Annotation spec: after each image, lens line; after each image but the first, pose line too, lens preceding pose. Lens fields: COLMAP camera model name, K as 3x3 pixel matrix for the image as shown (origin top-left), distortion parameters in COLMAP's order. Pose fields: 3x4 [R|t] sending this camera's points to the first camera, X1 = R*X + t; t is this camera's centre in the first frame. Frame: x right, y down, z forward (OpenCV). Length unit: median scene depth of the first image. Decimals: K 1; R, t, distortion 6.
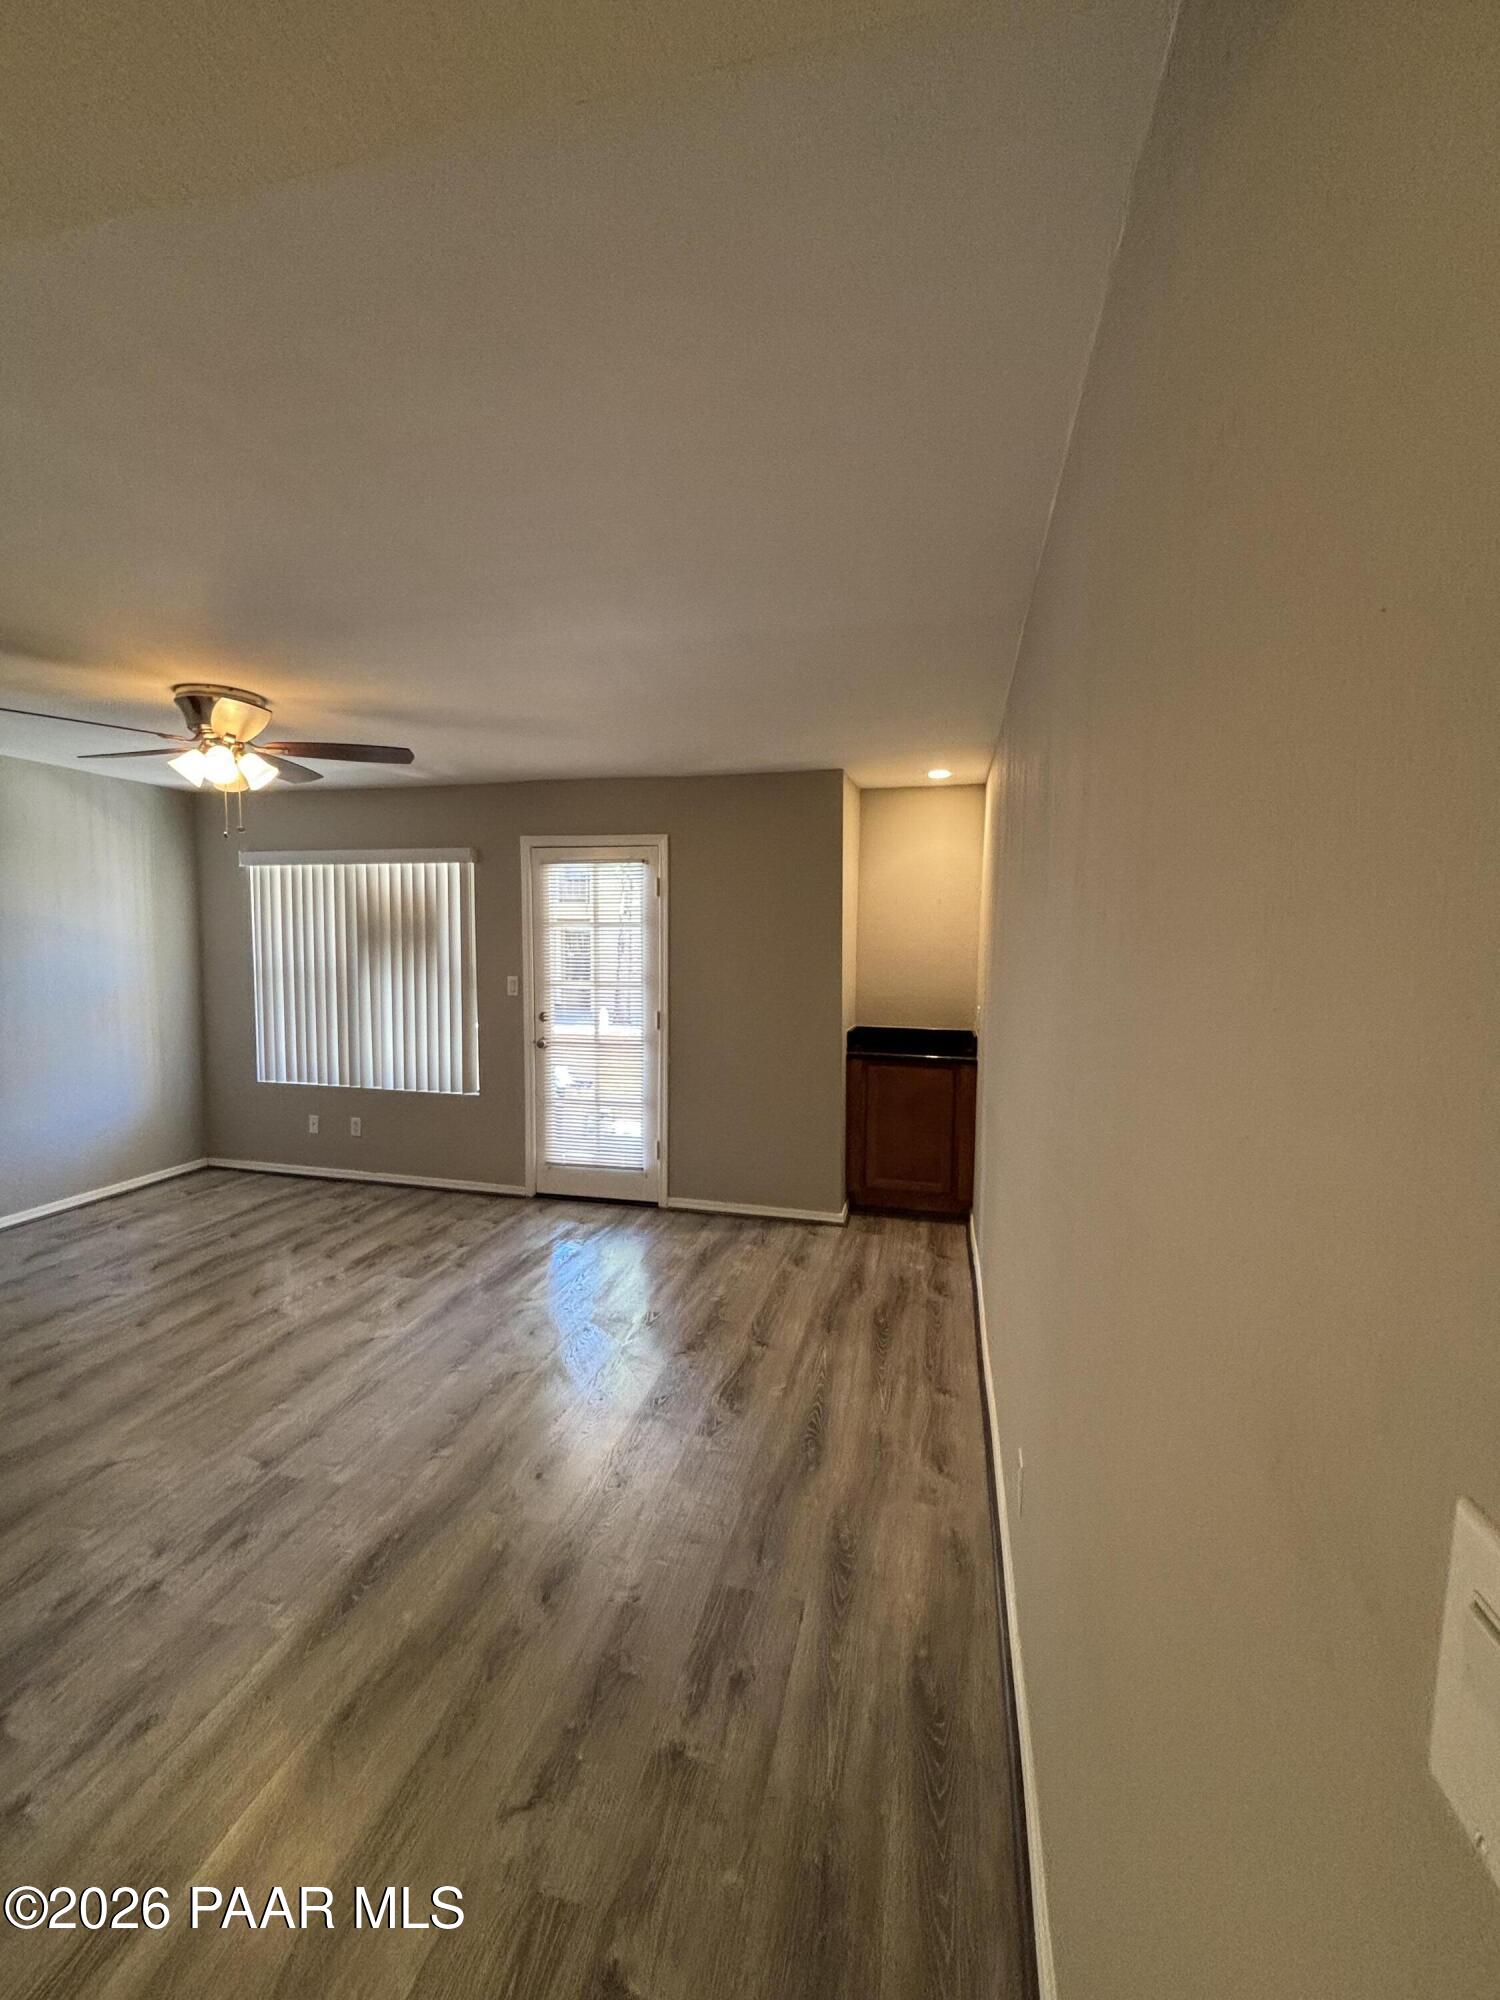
lens RADIAL K [[796.8, 0, 752.8], [0, 796.8, 994.9], [0, 0, 1]] dist [-0.010195, 0.000837]
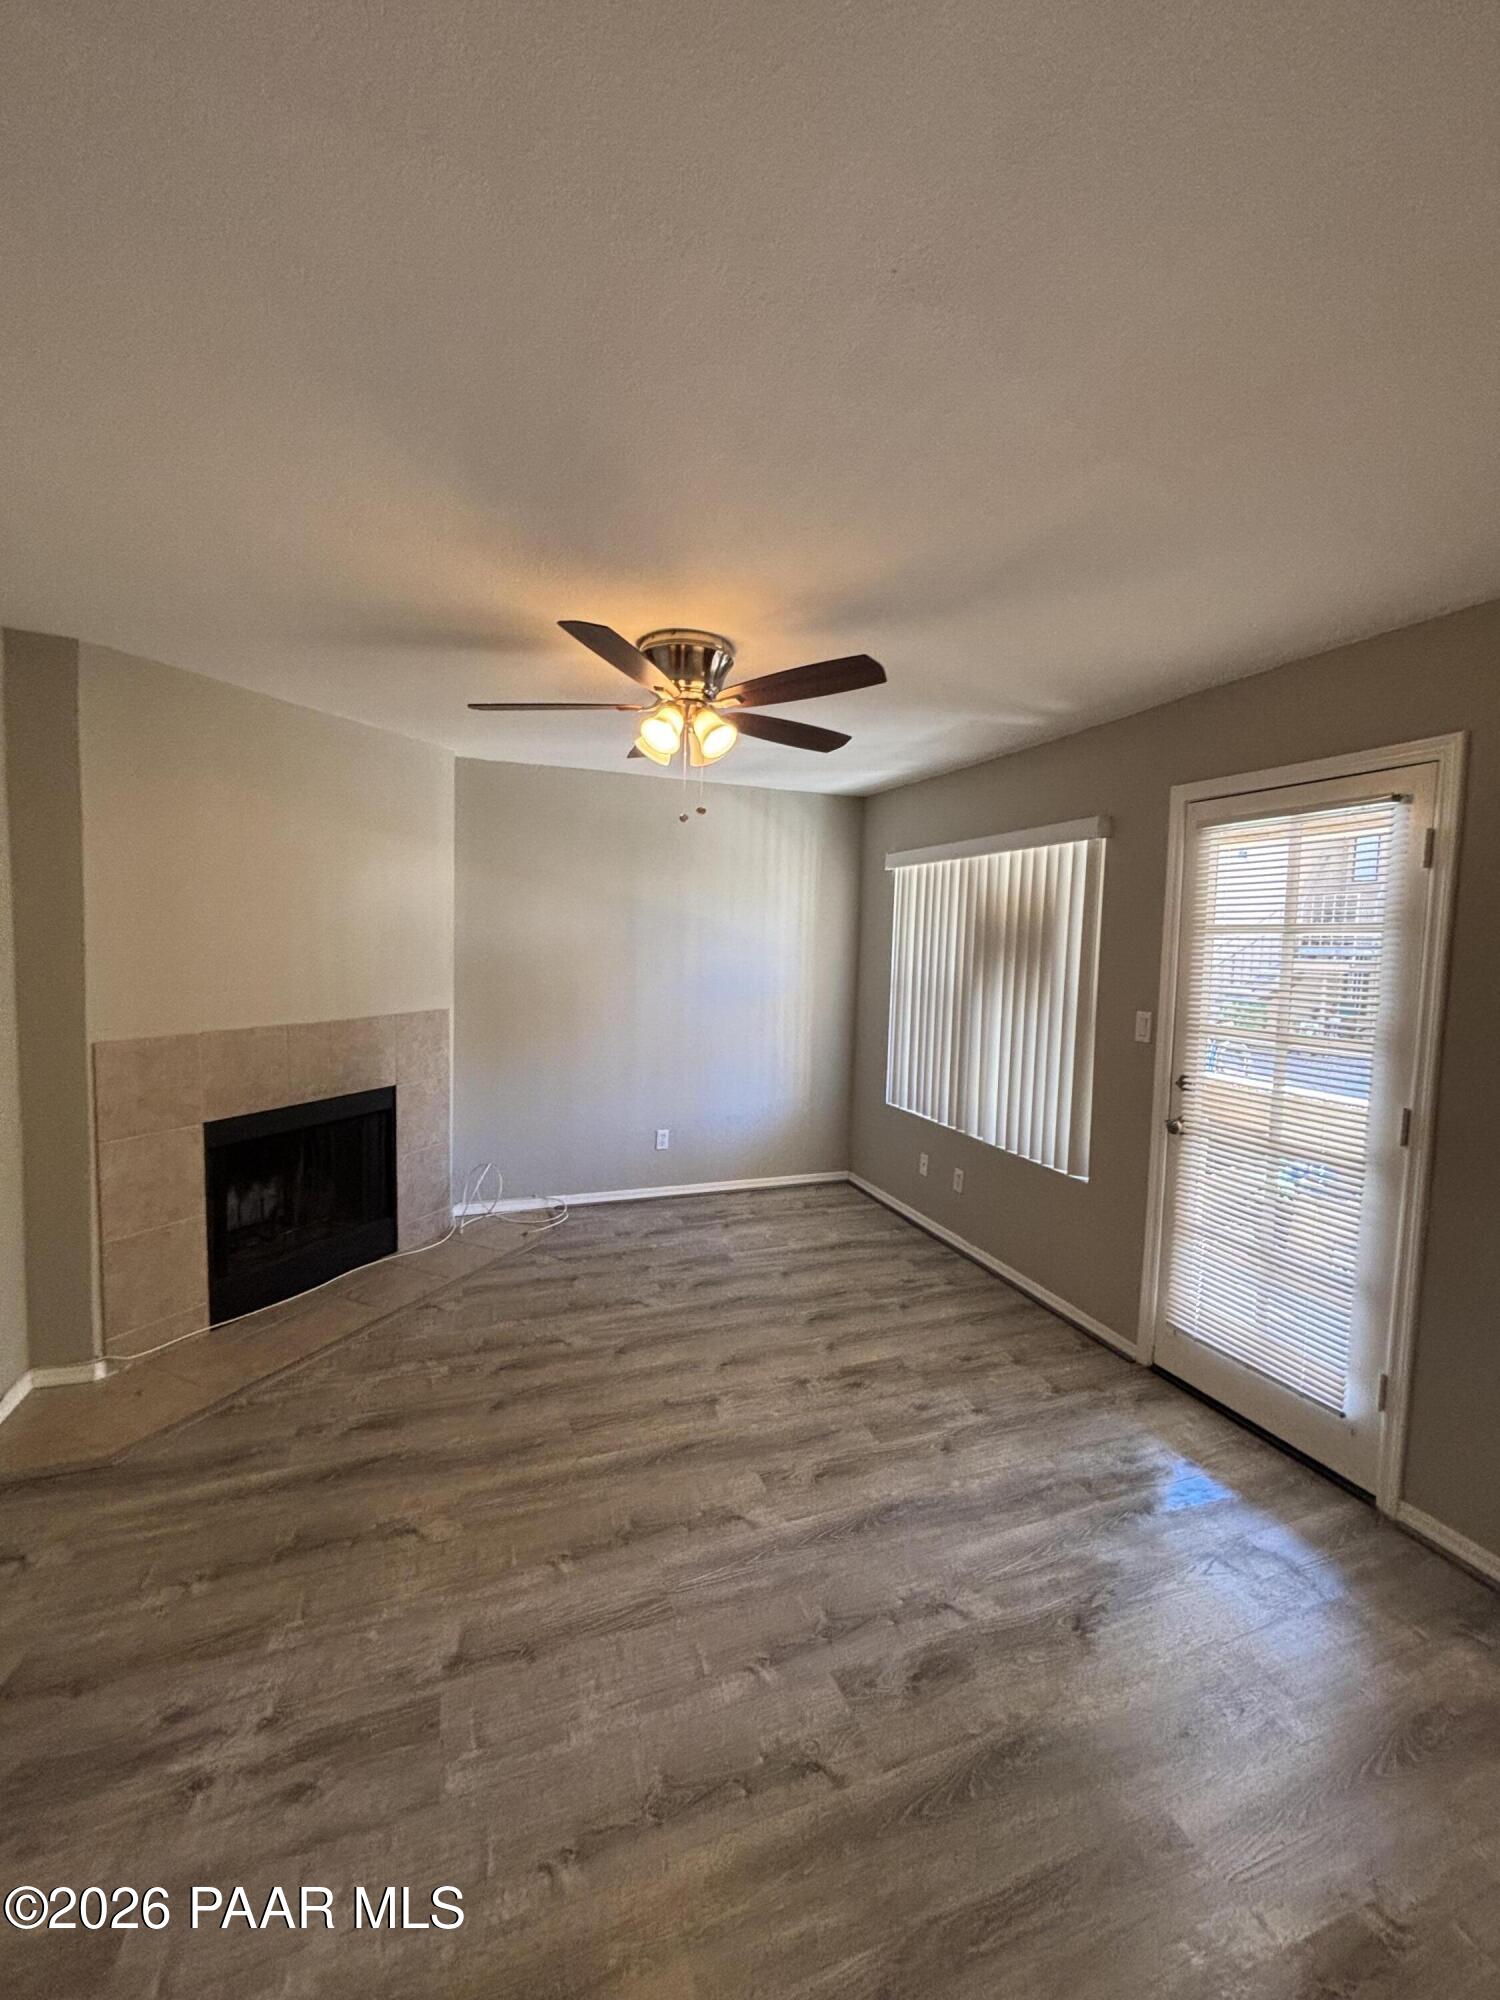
lens RADIAL K [[804.2, 0, 756.7], [0, 804.2, 997.8], [0, 0, 1]] dist [-0.008644, 0.005123]
pose [[0.561620, 0.065480, -0.824800, 0.052771], [-0.078948, 0.996556, 0.025358, -0.026835], [0.823620, 0.050875, 0.564856, 0.394959]]
